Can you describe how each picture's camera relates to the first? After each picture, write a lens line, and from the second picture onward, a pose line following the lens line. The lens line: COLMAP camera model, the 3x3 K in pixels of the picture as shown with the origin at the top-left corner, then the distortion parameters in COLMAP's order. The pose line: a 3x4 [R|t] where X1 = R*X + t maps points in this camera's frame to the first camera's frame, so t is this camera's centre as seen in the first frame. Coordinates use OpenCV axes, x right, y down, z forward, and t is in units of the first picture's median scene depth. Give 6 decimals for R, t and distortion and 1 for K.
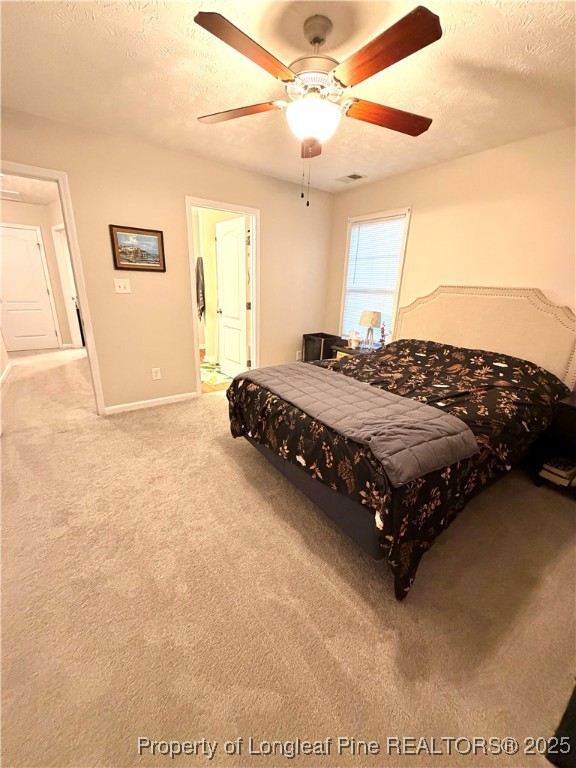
lens RADIAL K [[306.1, 0, 288.2], [0, 306.1, 382.7], [0, 0, 1]] dist [-0.001553, -0.000419]
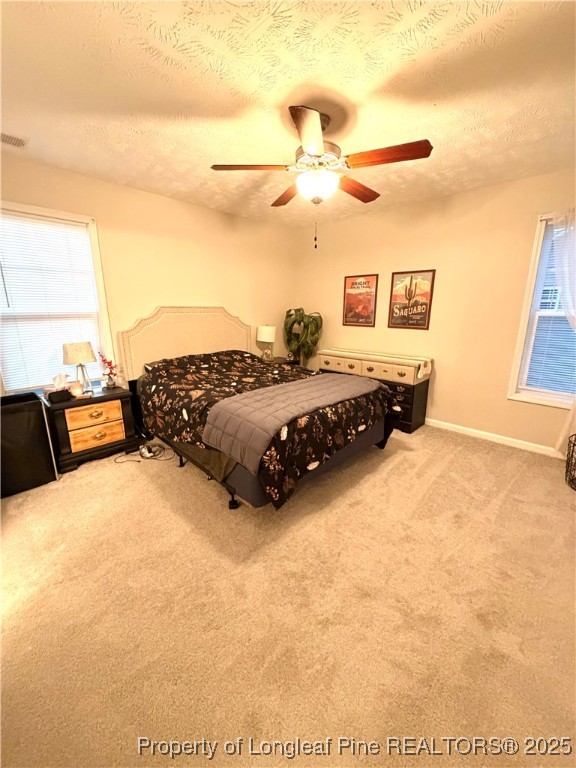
lens RADIAL K [[306.1, 0, 289.6], [0, 306.1, 382.1], [0, 0, 1]] dist [-0.001553, -0.000419]
pose [[-0.188769, -0.260904, 0.946729, -0.932803], [0.296649, 0.903873, 0.308243, -0.379306], [-0.936144, 0.339033, -0.093226, 1.059202]]
